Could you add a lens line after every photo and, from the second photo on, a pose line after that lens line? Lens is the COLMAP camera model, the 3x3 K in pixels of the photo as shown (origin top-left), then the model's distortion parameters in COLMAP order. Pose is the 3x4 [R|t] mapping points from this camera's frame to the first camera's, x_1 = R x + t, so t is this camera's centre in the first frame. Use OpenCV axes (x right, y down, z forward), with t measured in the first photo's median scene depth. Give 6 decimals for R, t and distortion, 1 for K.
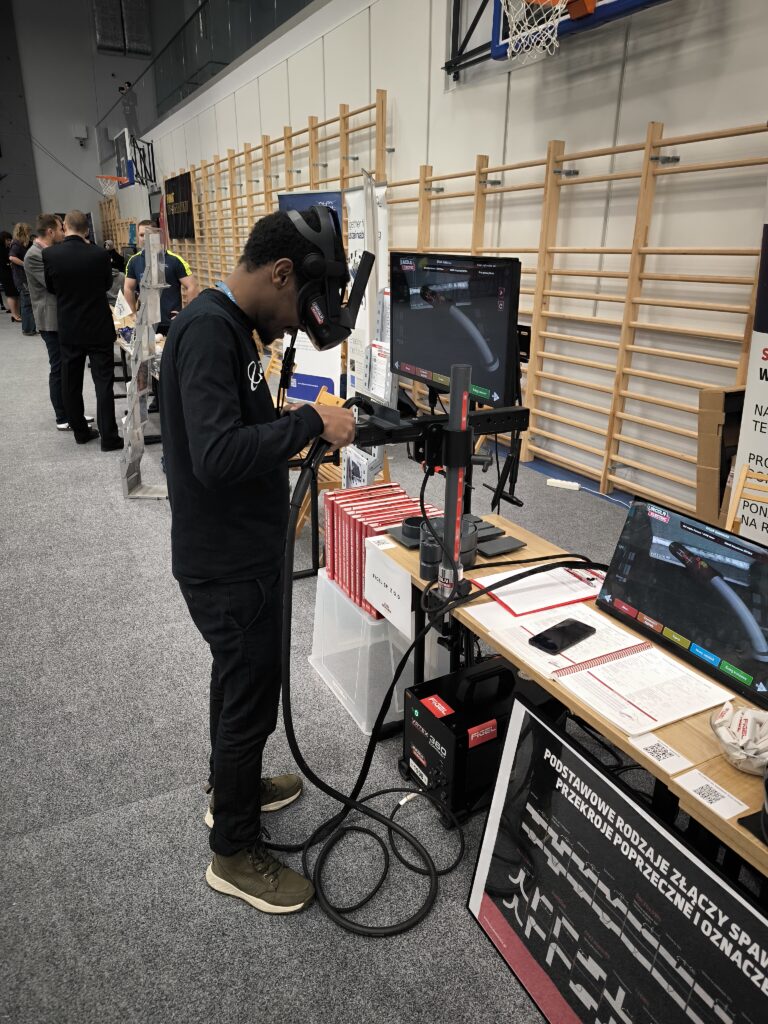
lens RADIAL K [[713.5, 0, 377.8], [0, 713.5, 517.3], [0, 0, 1]] dist [0.030182, -0.020876]
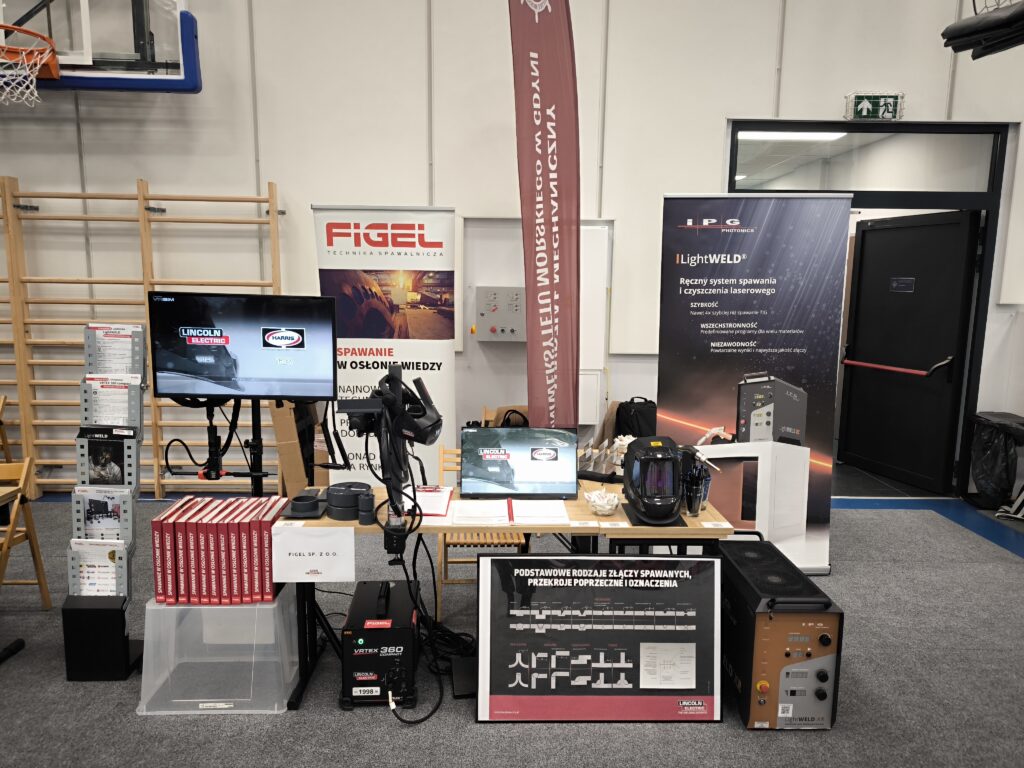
lens RADIAL K [[713.5, 0, 510.8], [0, 713.5, 382.1], [0, 0, 1]] dist [0.030182, -0.020876]
pose [[0.427202, -0.132312, 0.894423, -0.411410], [0.308701, 0.951135, -0.006743, -0.031145], [-0.849825, 0.278989, 0.447172, 0.039594]]
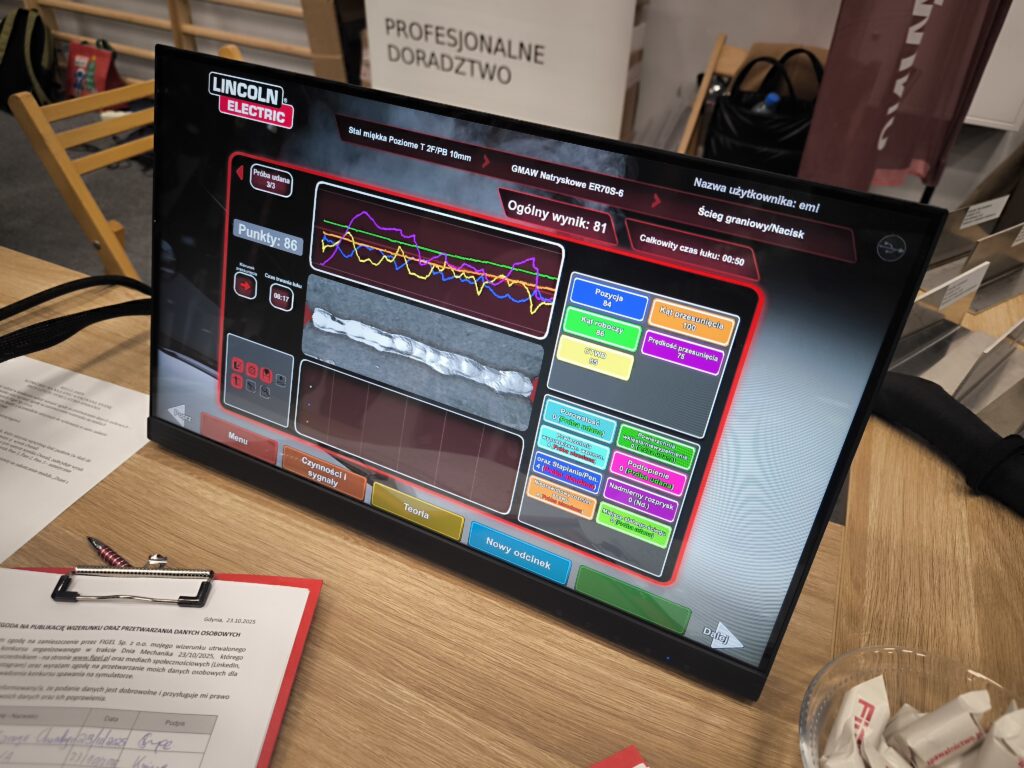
lens RADIAL K [[713.5, 0, 510.8], [0, 713.5, 382.1], [0, 0, 1]] dist [0.030182, -0.020876]
pose [[0.777322, -0.335622, 0.532098, 0.104693], [0.162504, 0.924220, 0.345557, 0.006064], [-0.607752, -0.182141, 0.772957, 0.258613]]
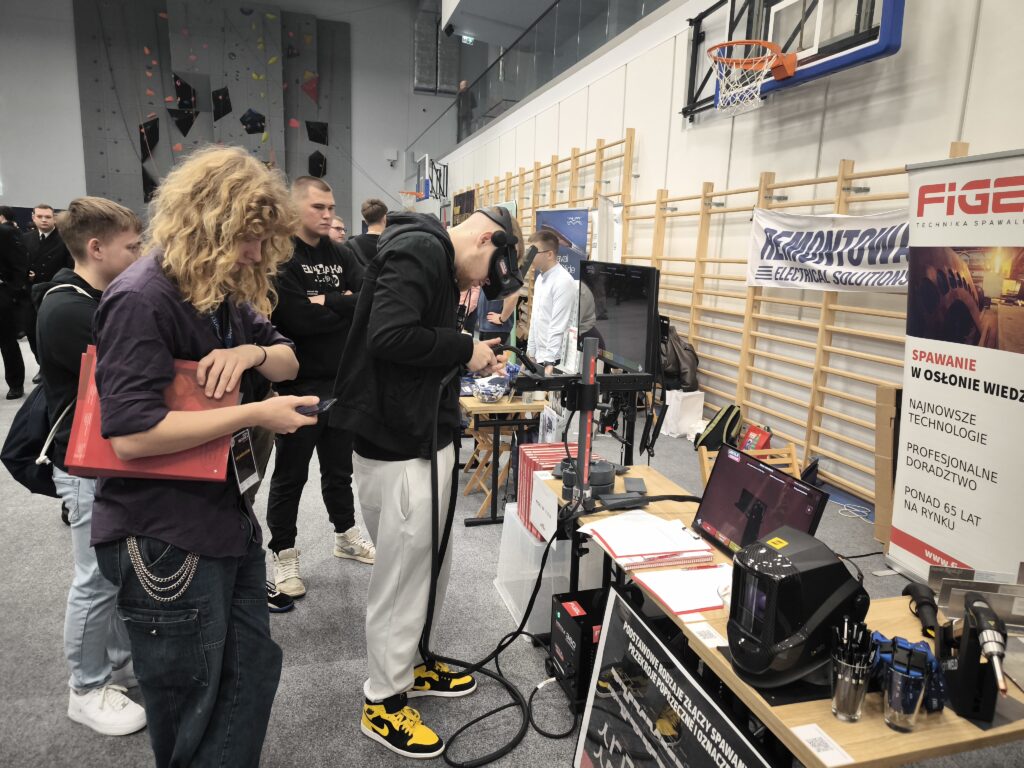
lens RADIAL K [[713.5, 0, 510.8], [0, 713.5, 382.1], [0, 0, 1]] dist [0.030182, -0.020876]
pose [[0.980845, 0.058515, -0.185792, 0.081982], [-0.091161, 0.980808, -0.172355, 0.045867], [0.172141, 0.185991, 0.967355, -0.130609]]
